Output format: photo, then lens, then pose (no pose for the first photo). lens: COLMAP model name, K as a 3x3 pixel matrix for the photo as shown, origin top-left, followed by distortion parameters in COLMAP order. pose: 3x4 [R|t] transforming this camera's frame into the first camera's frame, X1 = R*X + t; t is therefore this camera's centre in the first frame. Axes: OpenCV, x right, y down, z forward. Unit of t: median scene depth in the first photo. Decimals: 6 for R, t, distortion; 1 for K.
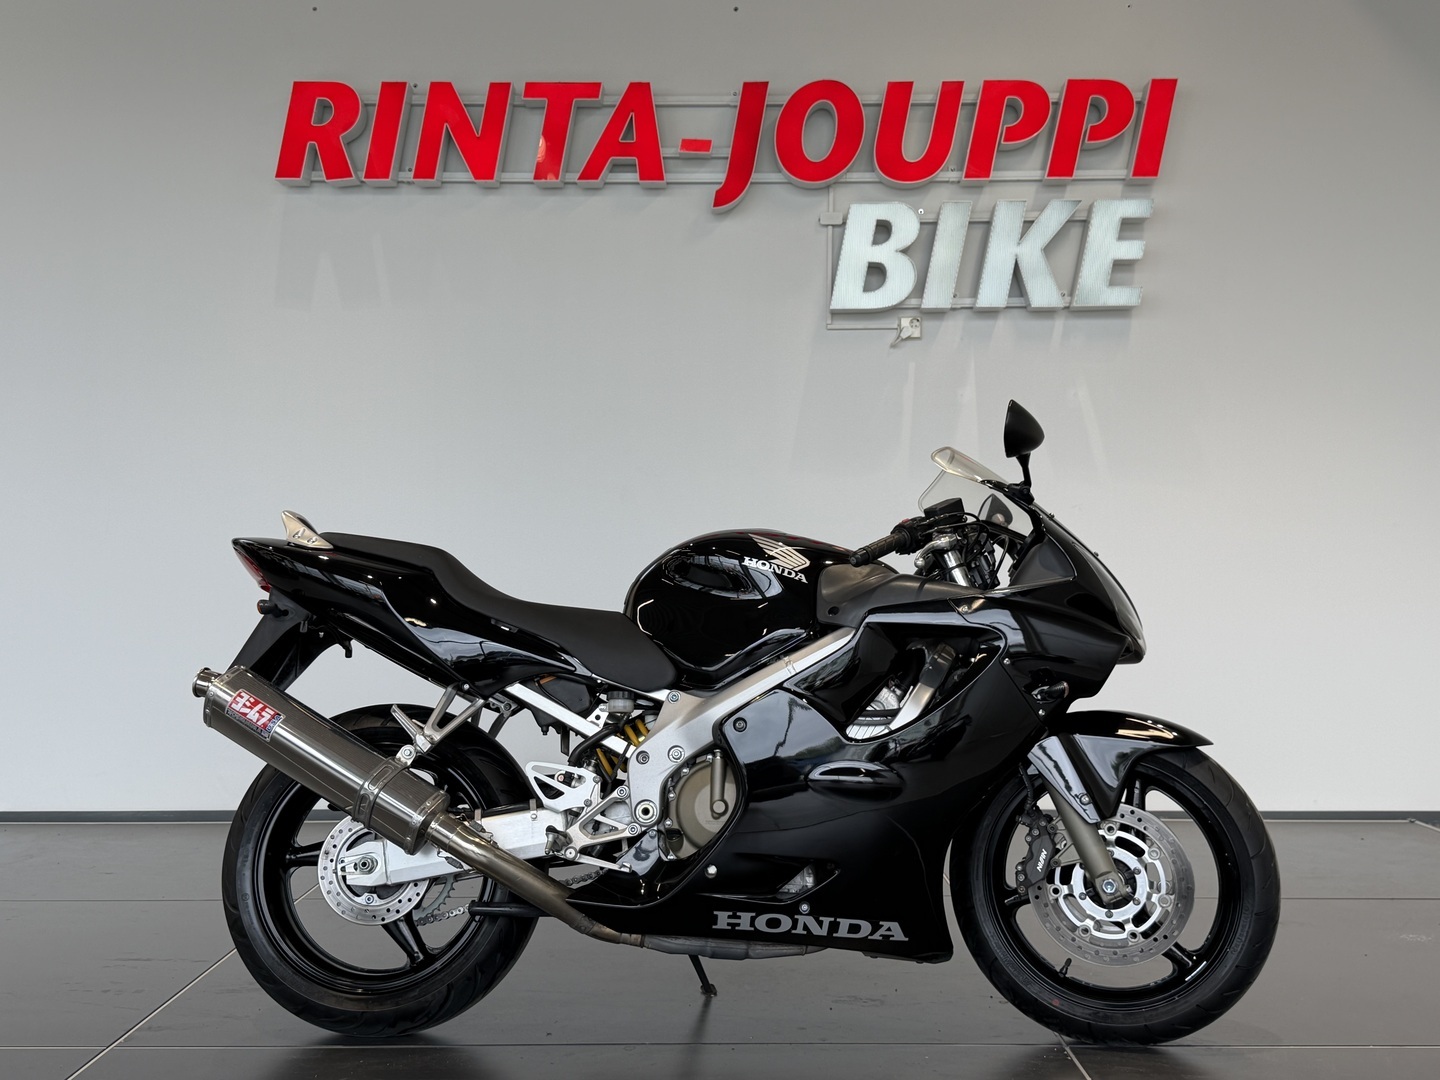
lens RADIAL K [[1547.4, 0, 718.4], [0, 1547.4, 542.2], [0, 0, 1]] dist [0.125762, 0.005272]
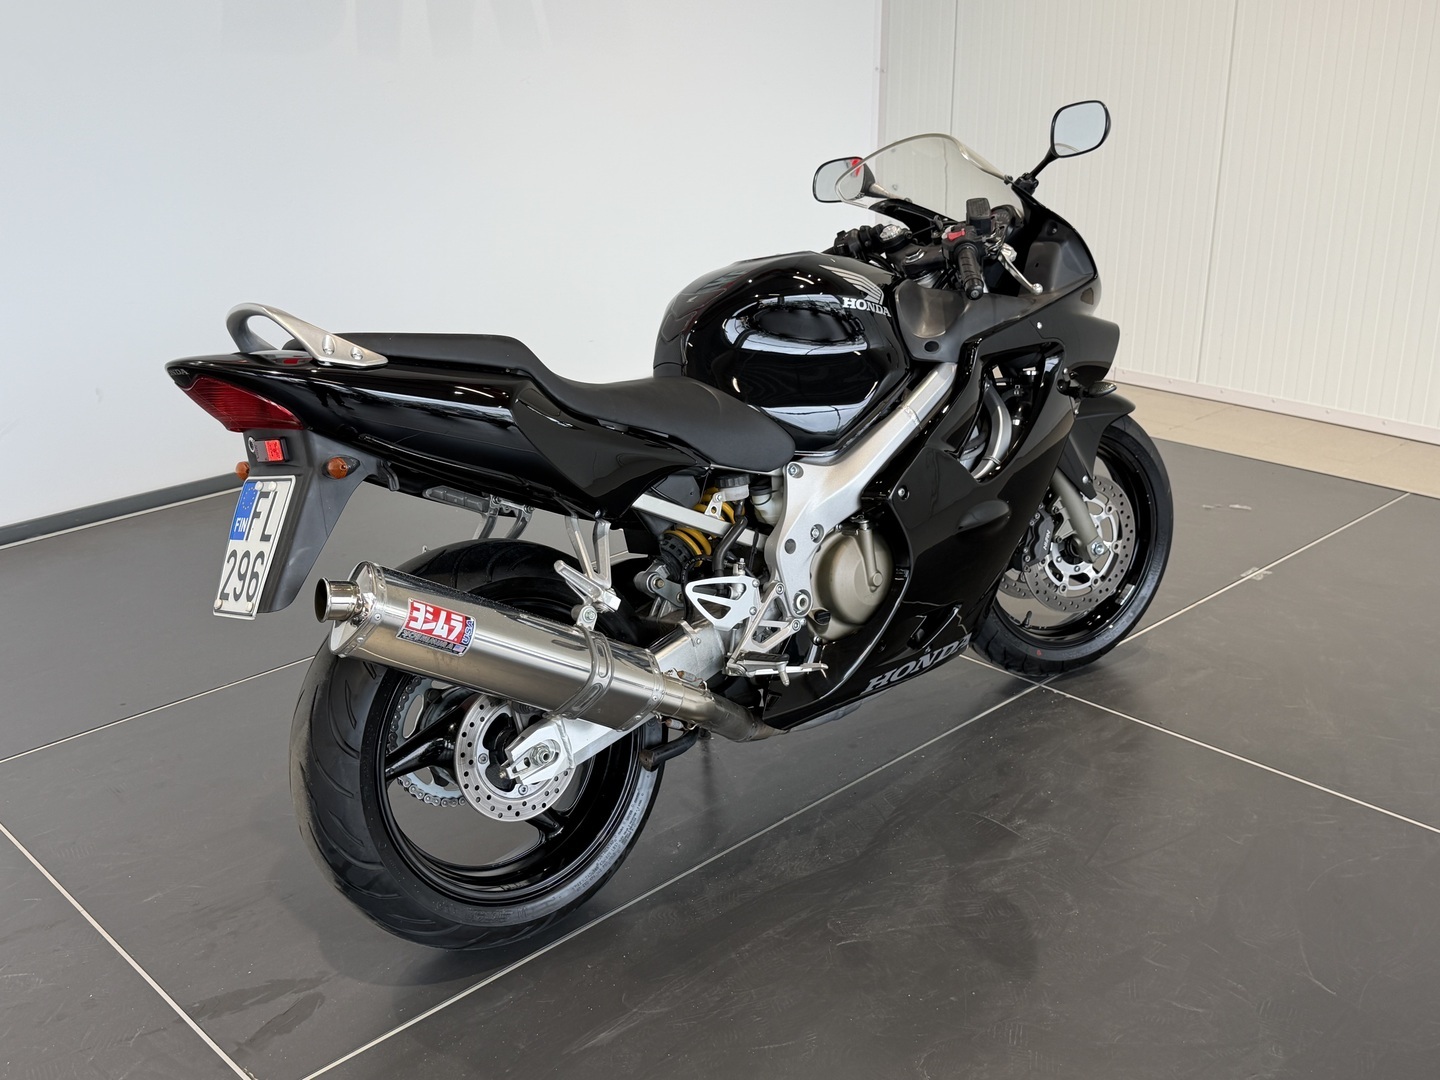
lens RADIAL K [[1515.6, 0, 729.1], [0, 1515.6, 533.1], [0, 0, 1]] dist [0.157287, 0.025592]
pose [[0.721006, -0.247465, 0.647233, -0.619327], [0.004335, 0.935648, 0.352909, -0.170482], [-0.692915, -0.251644, 0.675681, 0.430591]]
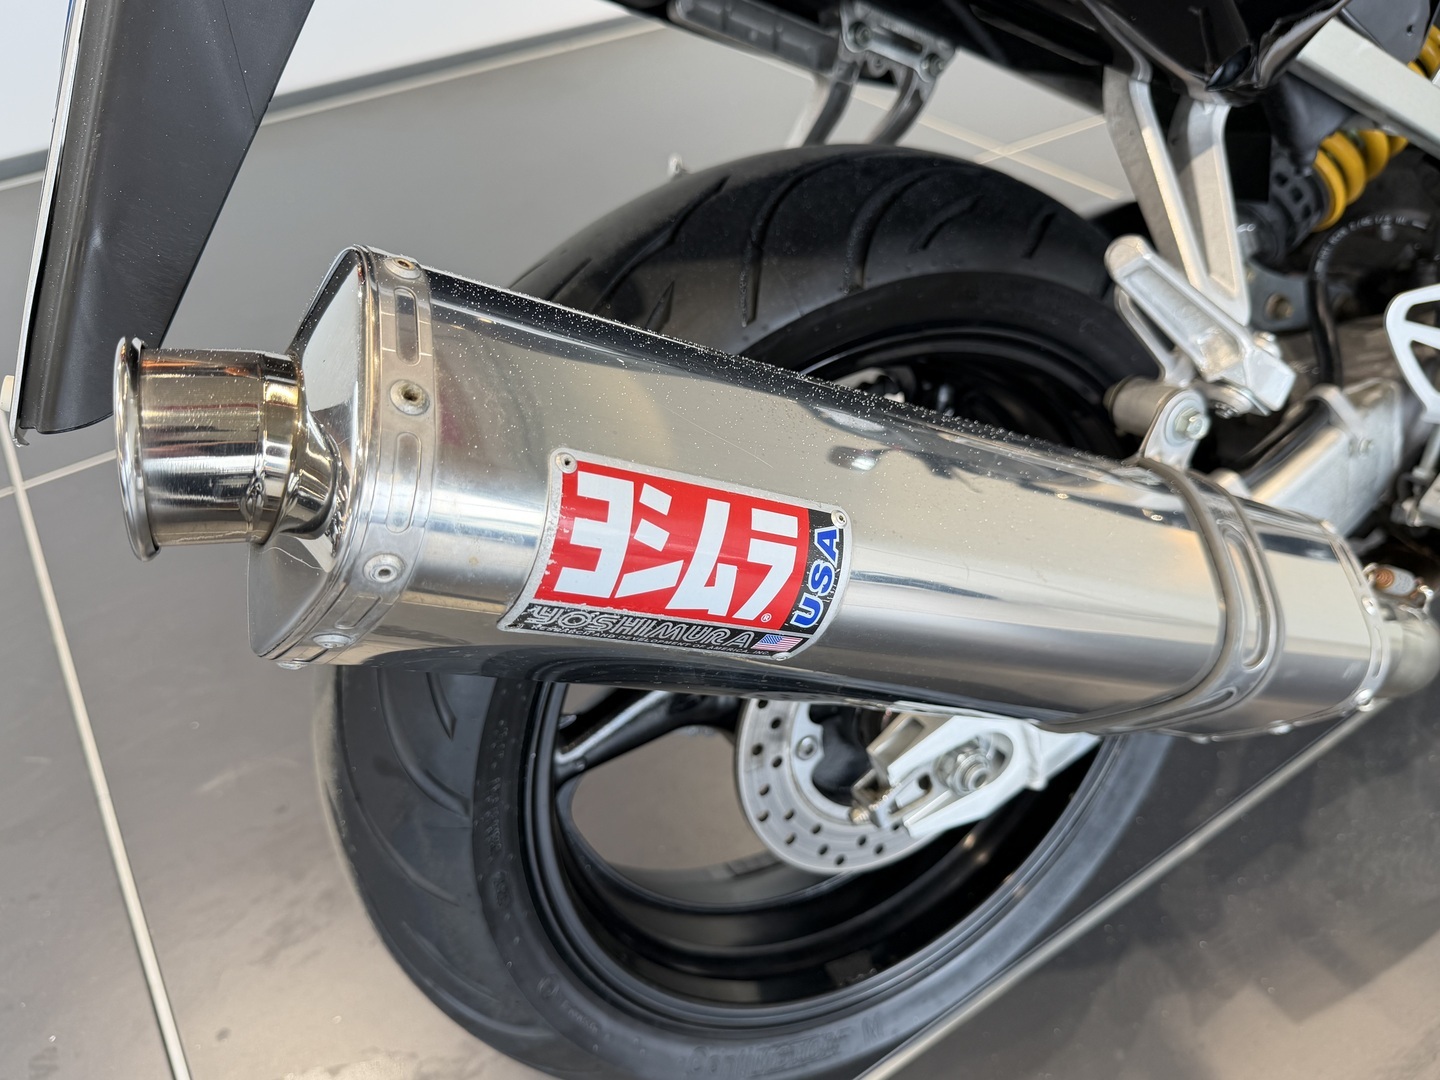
lens RADIAL K [[1092.1, 0, 726.8], [0, 1092.1, 537.0], [0, 0, 1]] dist [0.155024, -0.270463]
pose [[0.828932, -0.384316, 0.406414, -0.325125], [0.038672, 0.764222, 0.643793, 0.034792], [-0.558010, -0.517944, 0.648351, 0.895811]]
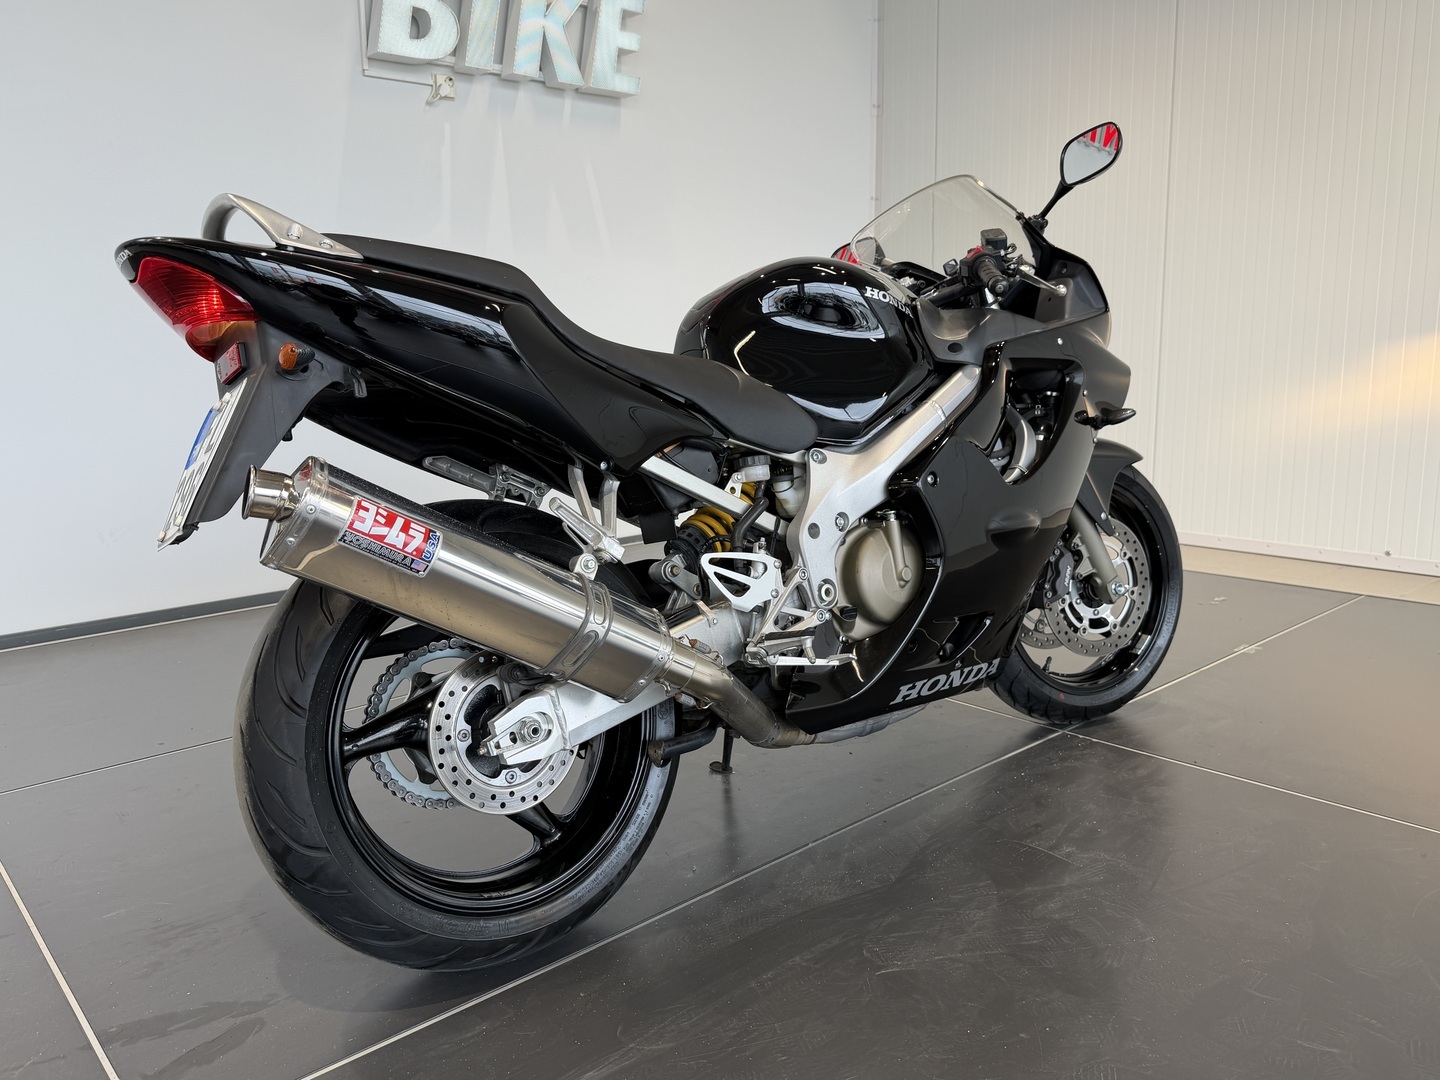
lens RADIAL K [[1092.1, 0, 726.8], [0, 1092.1, 537.0], [0, 0, 1]] dist [0.155024, -0.270463]
pose [[0.739580, -0.128639, 0.660662, -0.461901], [0.010274, 0.983609, 0.180020, 0.035190], [-0.672991, -0.126351, 0.728779, 0.589543]]
